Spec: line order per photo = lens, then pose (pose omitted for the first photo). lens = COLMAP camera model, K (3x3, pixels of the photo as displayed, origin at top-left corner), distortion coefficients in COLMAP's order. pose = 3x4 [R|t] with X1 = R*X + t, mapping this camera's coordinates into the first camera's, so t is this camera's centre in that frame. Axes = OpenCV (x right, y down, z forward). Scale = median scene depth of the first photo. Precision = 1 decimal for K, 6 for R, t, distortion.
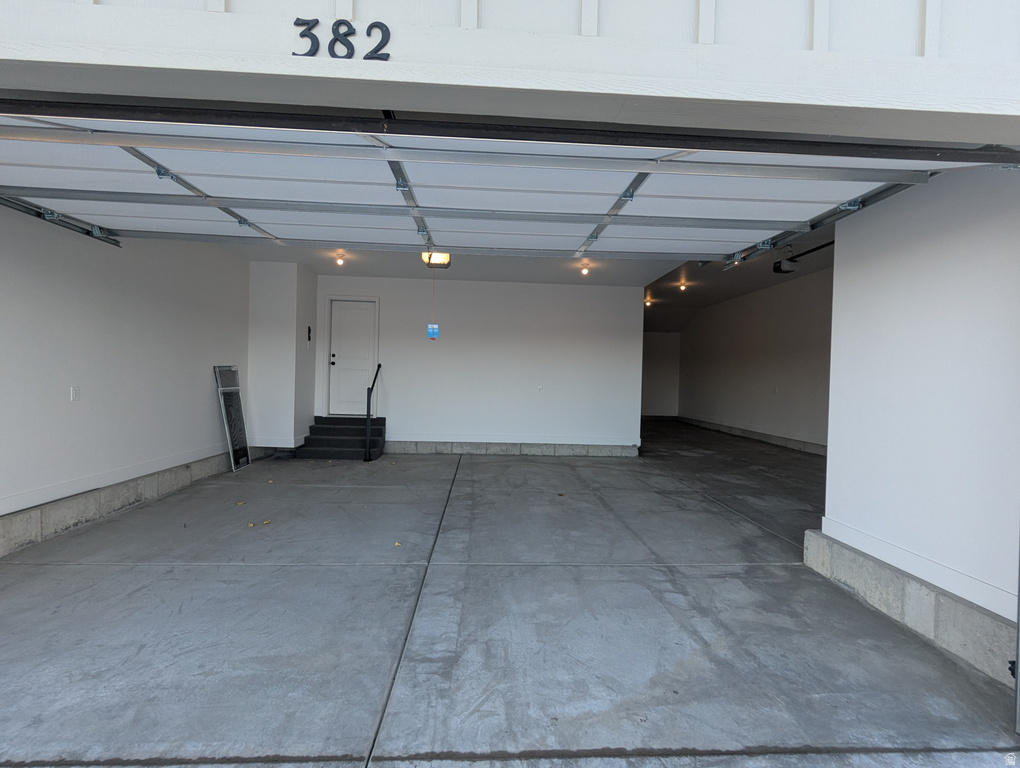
lens RADIAL K [[484.5, 0, 511.6], [0, 484.5, 384.4], [0, 0, 1]] dist [-0.001517, -0.000444]
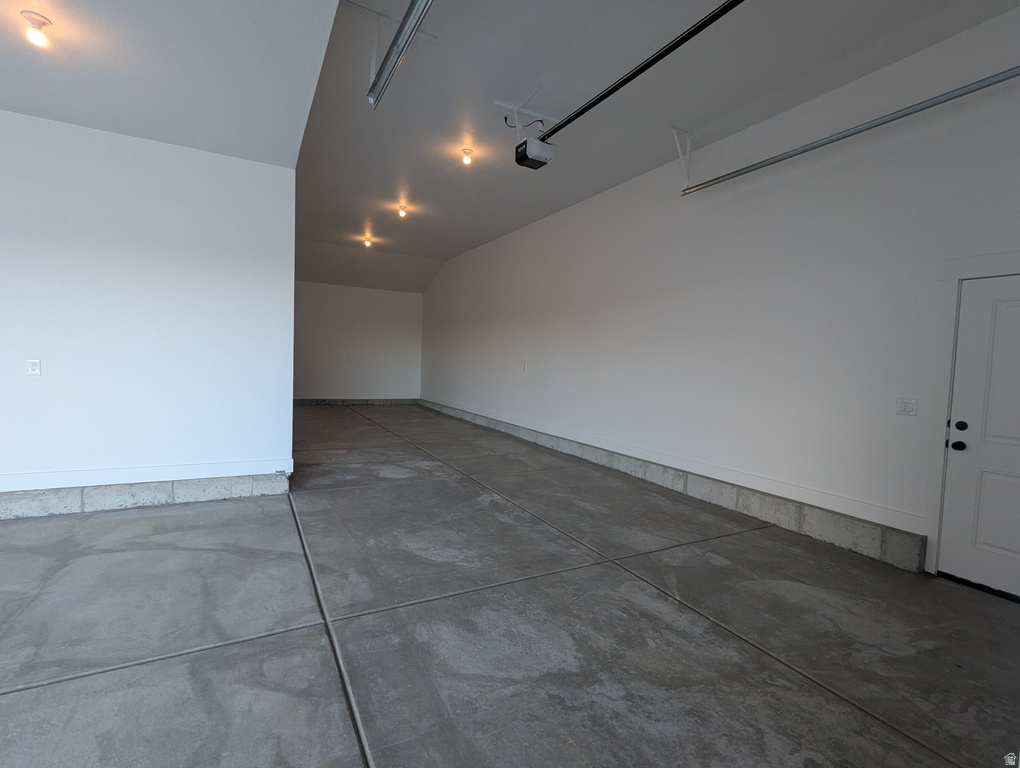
lens RADIAL K [[484.5, 0, 509.5], [0, 484.5, 384.2], [0, 0, 1]] dist [-0.001517, -0.000444]
pose [[0.900514, -0.016505, 0.434514, 0.250149], [-0.004732, 0.998848, 0.047748, 0.004189], [-0.434801, -0.045054, 0.899399, 0.423401]]
